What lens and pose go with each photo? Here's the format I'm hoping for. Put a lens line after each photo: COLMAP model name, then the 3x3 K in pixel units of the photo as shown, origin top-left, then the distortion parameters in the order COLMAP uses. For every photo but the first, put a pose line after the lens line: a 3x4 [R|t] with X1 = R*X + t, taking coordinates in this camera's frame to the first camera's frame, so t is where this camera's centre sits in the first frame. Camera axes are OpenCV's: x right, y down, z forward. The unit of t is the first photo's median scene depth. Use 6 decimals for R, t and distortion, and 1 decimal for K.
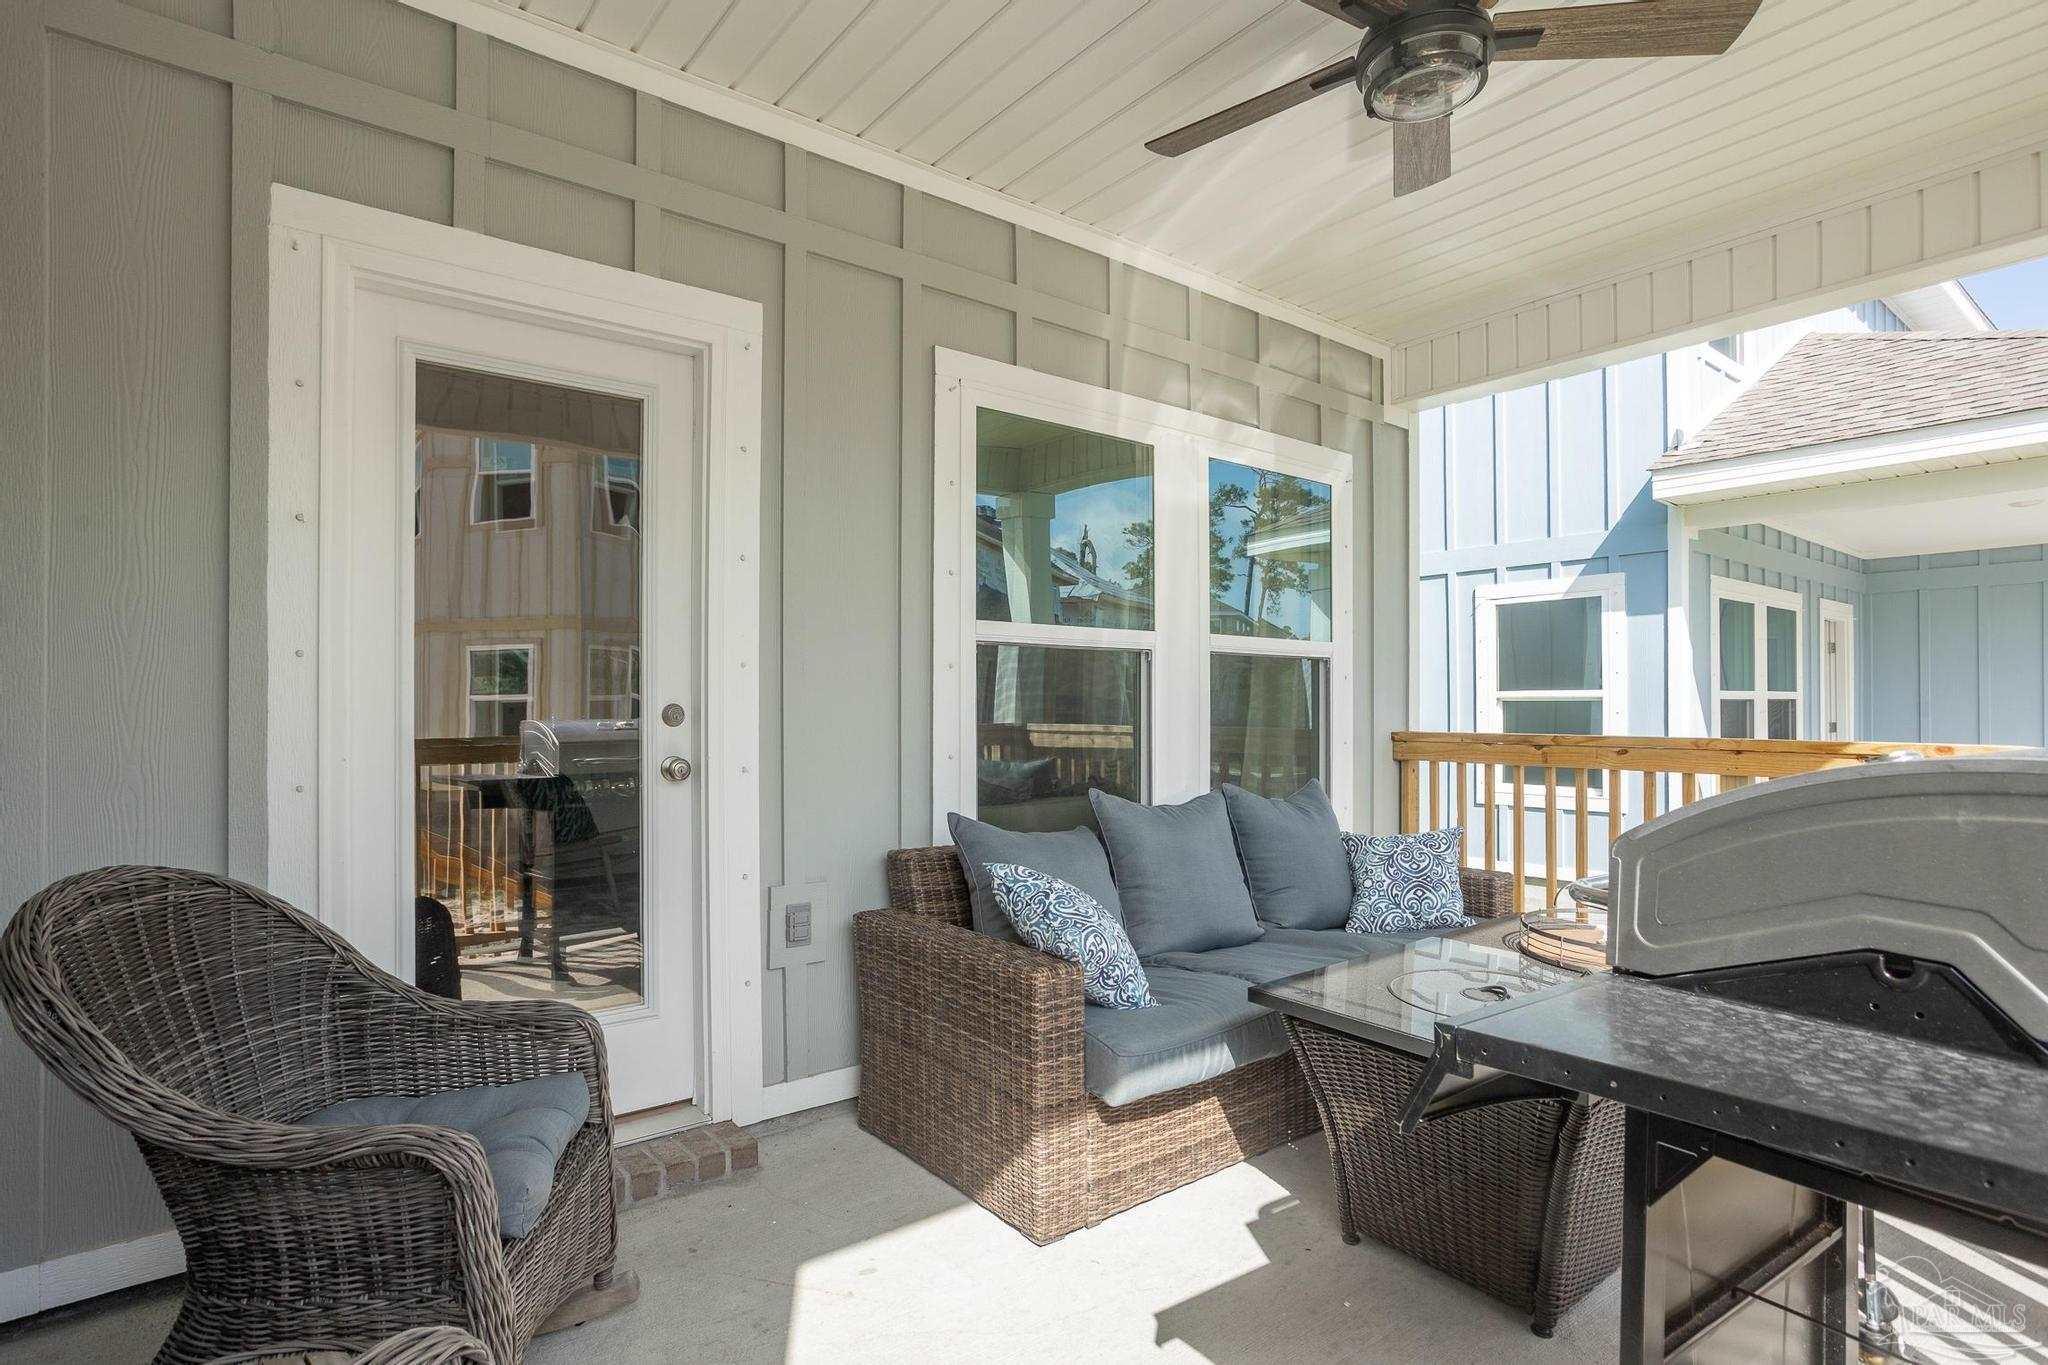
lens RADIAL K [[1001.6, 0, 1004.4], [0, 1001.6, 689.2], [0, 0, 1]] dist [-0.065477, 0.041064]
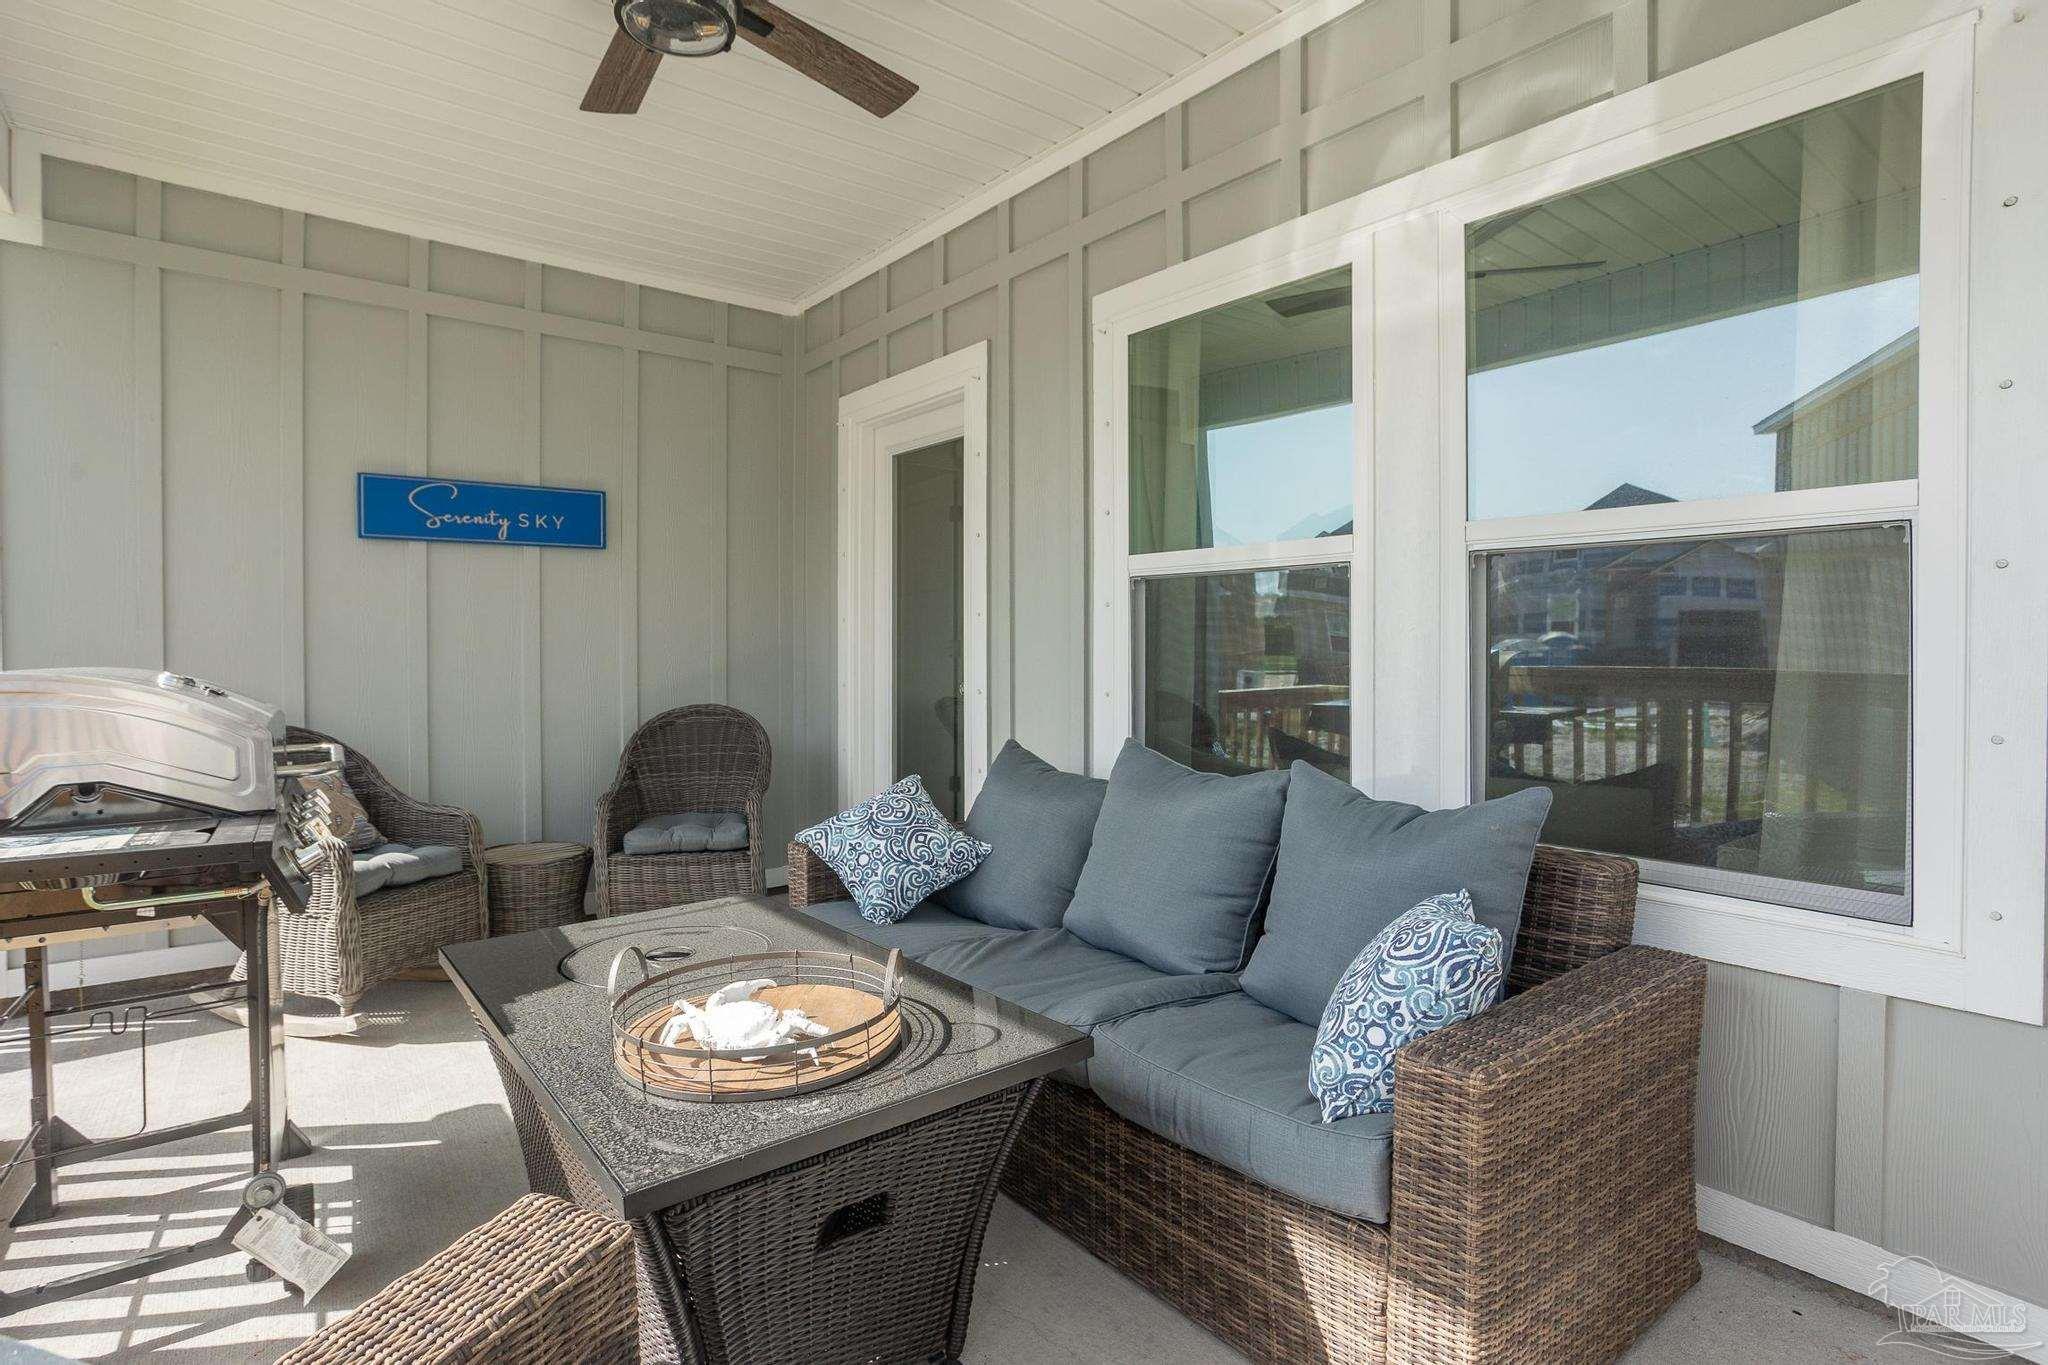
lens RADIAL K [[992.8, 0, 989.0], [0, 992.8, 648.5], [0, 0, 1]] dist [-0.041140, -0.000042]
pose [[0.009446, 0.012353, -0.999879, 0.767018], [0.017591, 0.999767, 0.012517, 0.006177], [0.999801, -0.017707, 0.009226, 0.694277]]
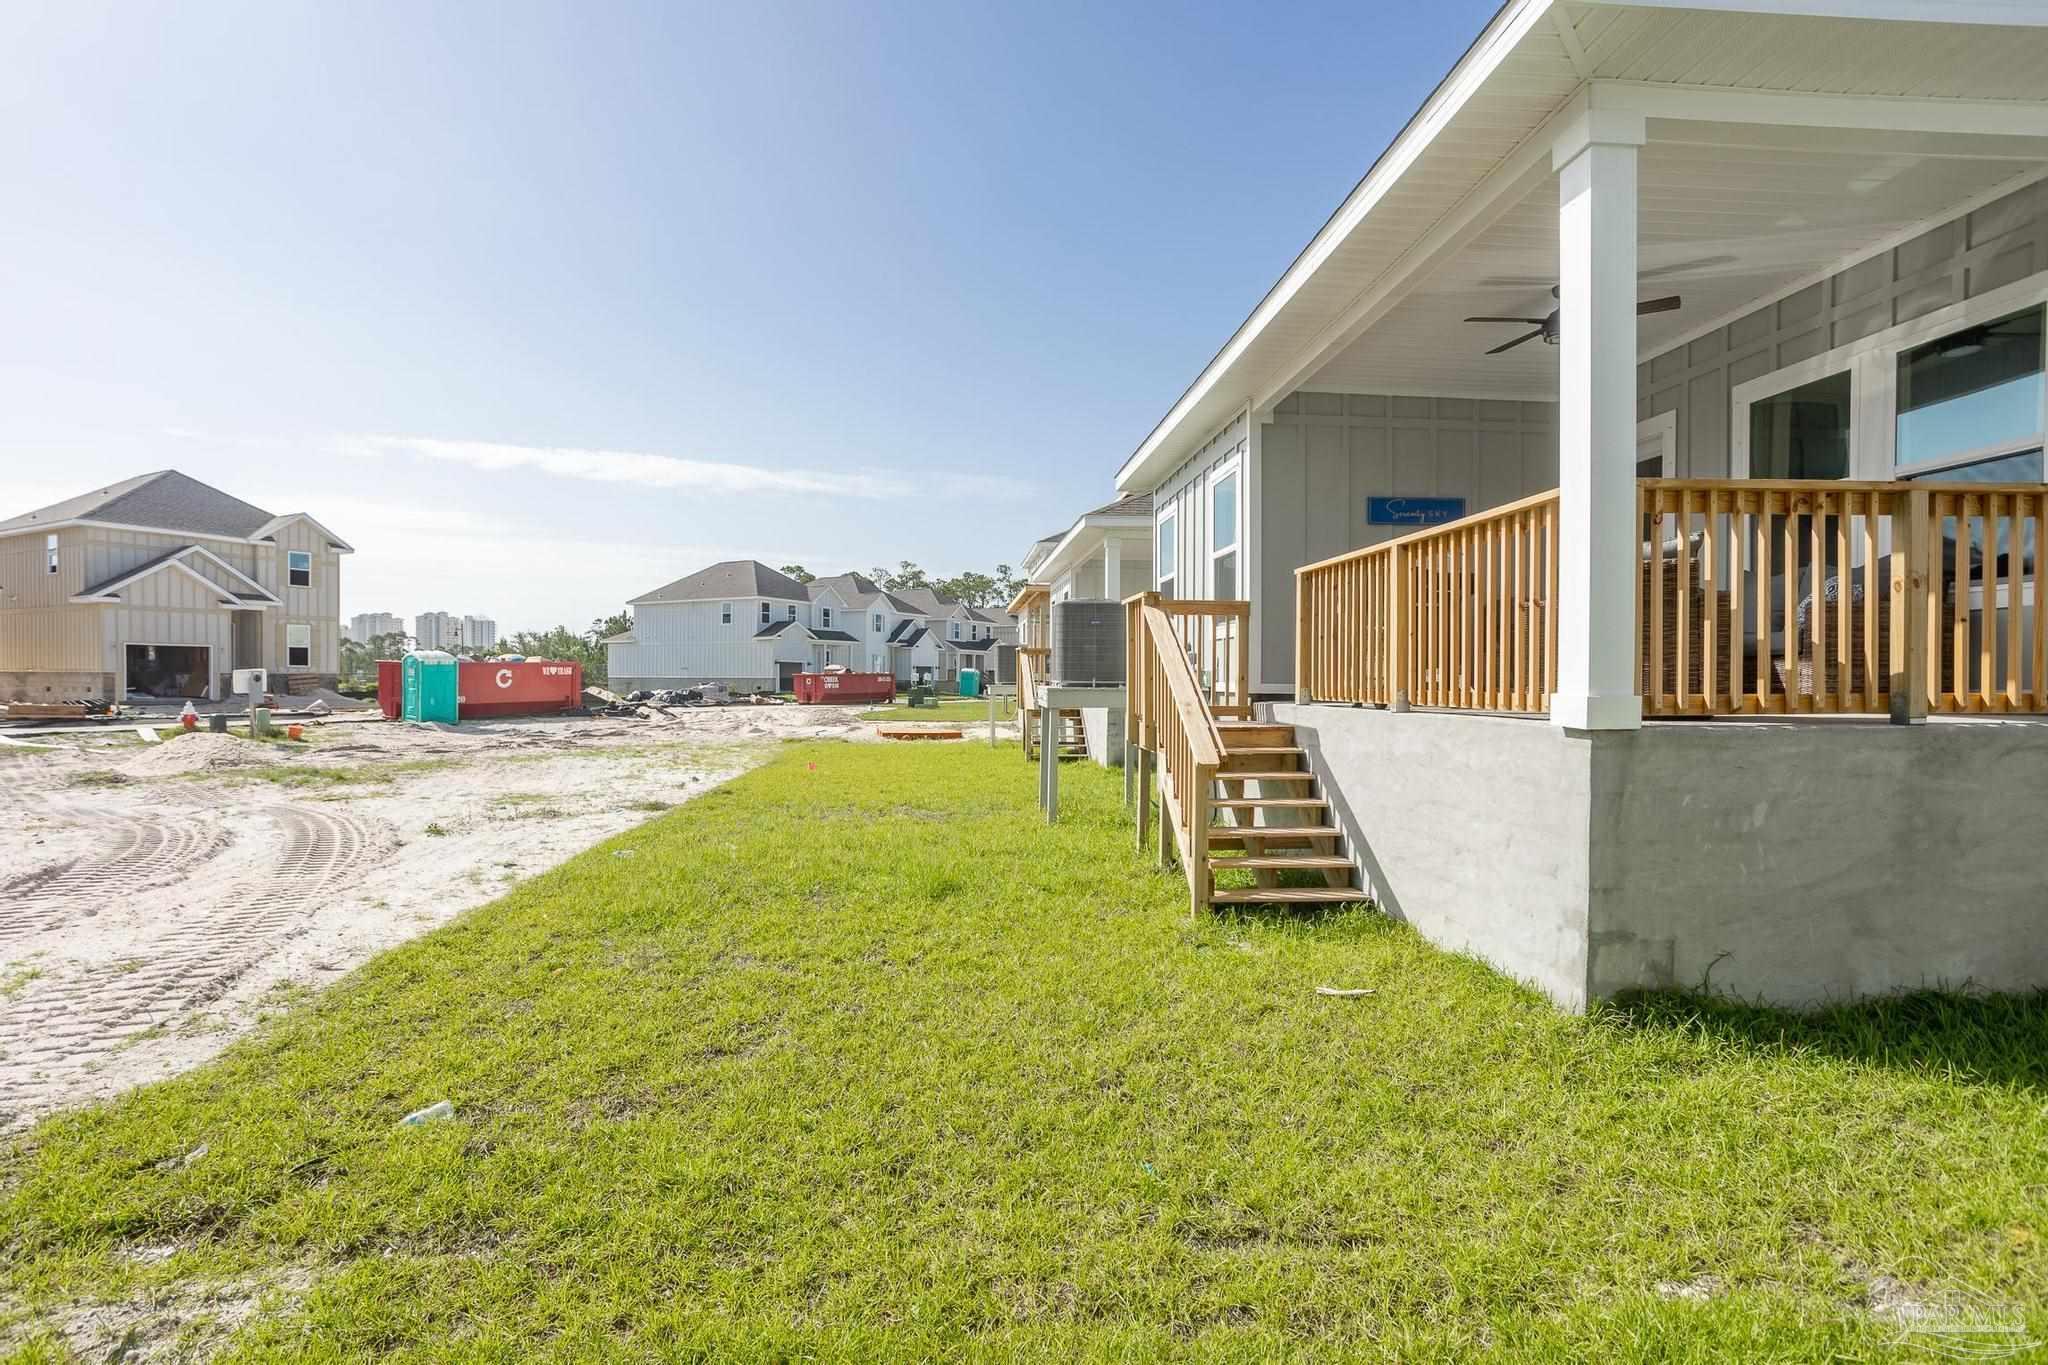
lens RADIAL K [[1001.6, 0, 1004.4], [0, 1001.6, 689.2], [0, 0, 1]] dist [-0.065477, 0.041064]
pose [[-0.564808, 0.005990, -0.825201, 2.174080], [0.004317, 0.999981, 0.004304, 0.265087], [0.825211, -0.001132, -0.564823, 0.701993]]
